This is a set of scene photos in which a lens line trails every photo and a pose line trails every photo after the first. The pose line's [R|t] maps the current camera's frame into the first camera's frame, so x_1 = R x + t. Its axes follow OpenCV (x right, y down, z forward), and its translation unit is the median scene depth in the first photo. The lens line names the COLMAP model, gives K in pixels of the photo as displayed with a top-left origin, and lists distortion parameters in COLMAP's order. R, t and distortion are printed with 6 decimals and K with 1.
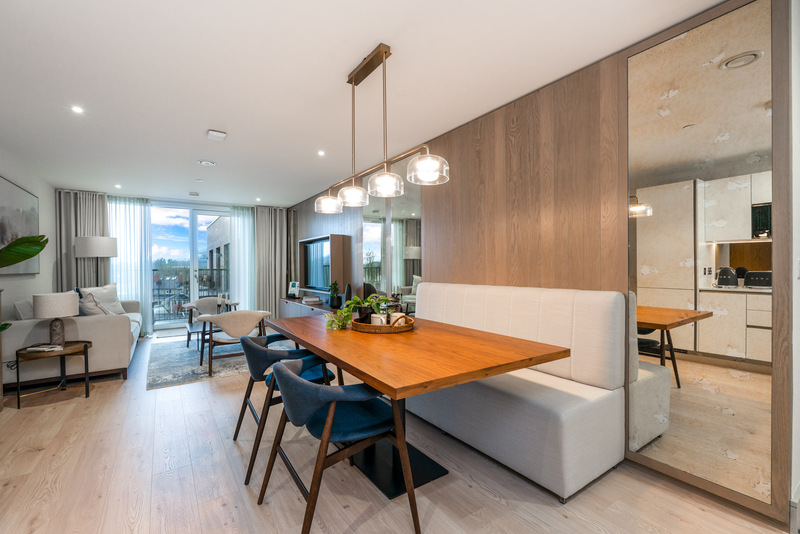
lens RADIAL K [[347.4, 0, 400.0], [0, 347.4, 267.0], [0, 0, 1]] dist [-0.010745, 0.000238]
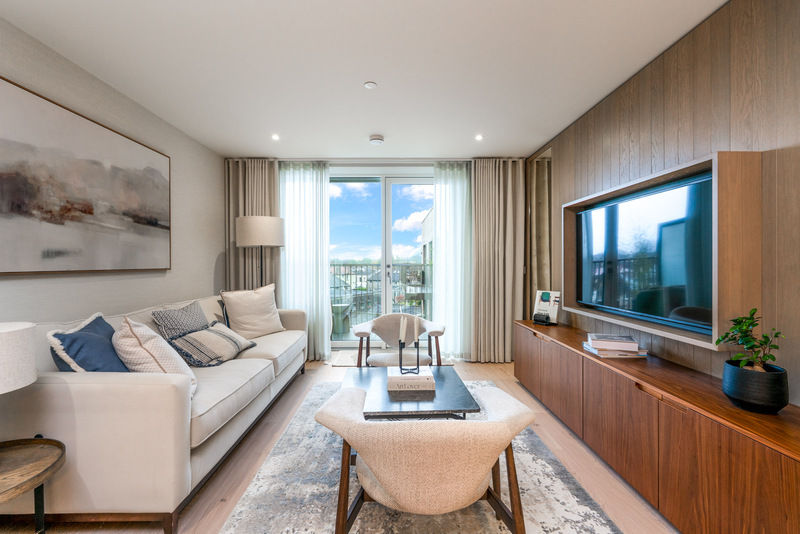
lens RADIAL K [[347.4, 0, 400.0], [0, 347.4, 267.0], [0, 0, 1]] dist [-0.010745, 0.000238]
pose [[0.836970, 0.010597, -0.547146, -0.218438], [-0.003224, 0.999891, 0.014435, 0.001382], [0.547239, -0.010318, 0.836912, 0.486866]]
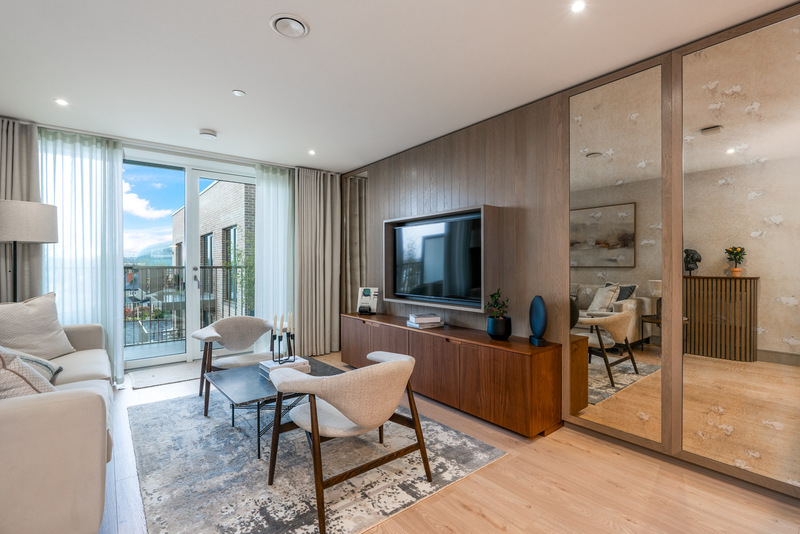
lens RADIAL K [[365.4, 0, 425.9], [0, 365.4, 267.5], [0, 0, 1]] dist [-0.020521, -0.000532]
pose [[0.992698, 0.003320, 0.120580, -0.294520], [-0.004126, 0.999971, 0.006440, 0.002026], [-0.120555, -0.006891, 0.992683, 0.352386]]
